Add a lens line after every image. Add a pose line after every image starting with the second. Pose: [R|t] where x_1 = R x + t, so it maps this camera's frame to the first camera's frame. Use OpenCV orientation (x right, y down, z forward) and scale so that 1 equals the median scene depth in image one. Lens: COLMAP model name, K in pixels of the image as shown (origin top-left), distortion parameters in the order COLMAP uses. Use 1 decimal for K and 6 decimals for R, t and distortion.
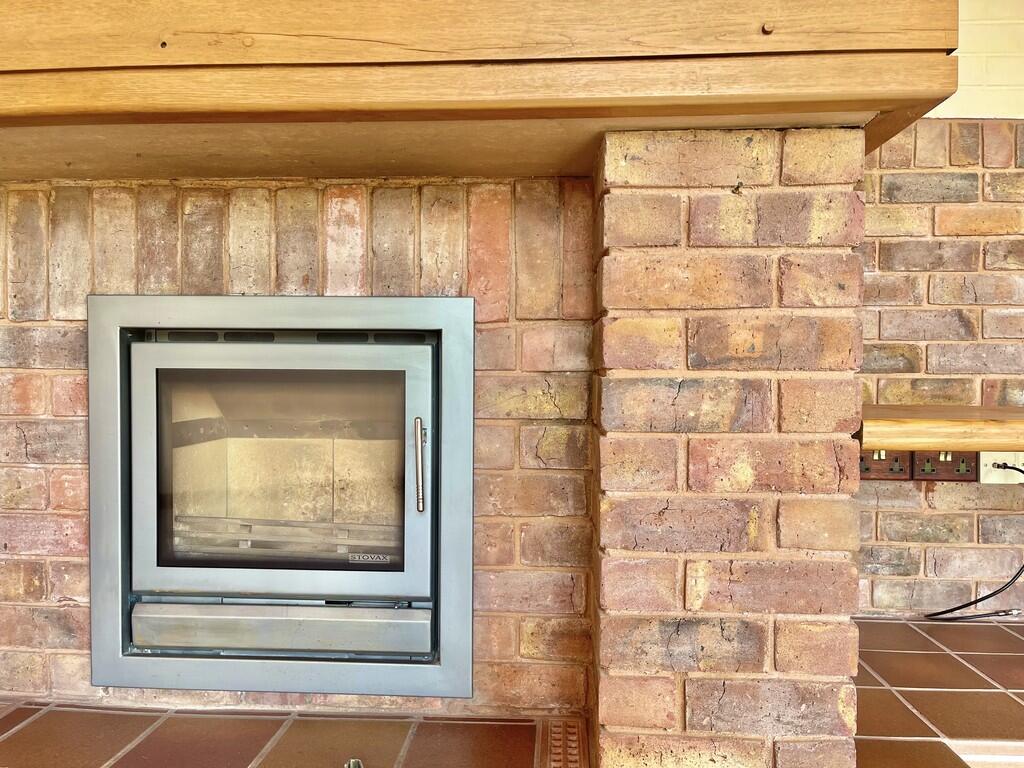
lens RADIAL K [[768.1, 0, 509.2], [0, 768.1, 386.4], [0, 0, 1]] dist [0.044891, -0.024639]
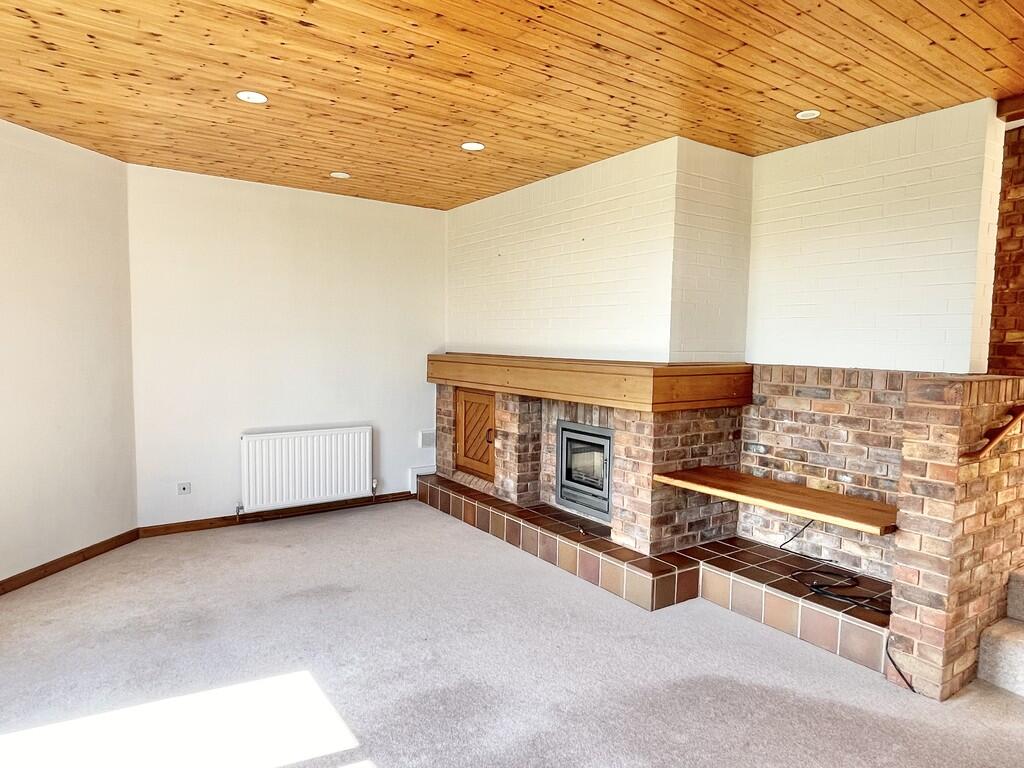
lens RADIAL K [[620.6, 0, 509.8], [0, 620.6, 381.3], [0, 0, 1]] dist [-0.009938, -0.001613]
pose [[0.619141, 0.053674, -0.783444, 2.180837], [-0.026742, 0.998524, 0.047276, -0.514920], [0.784825, -0.008320, 0.619662, -1.524668]]
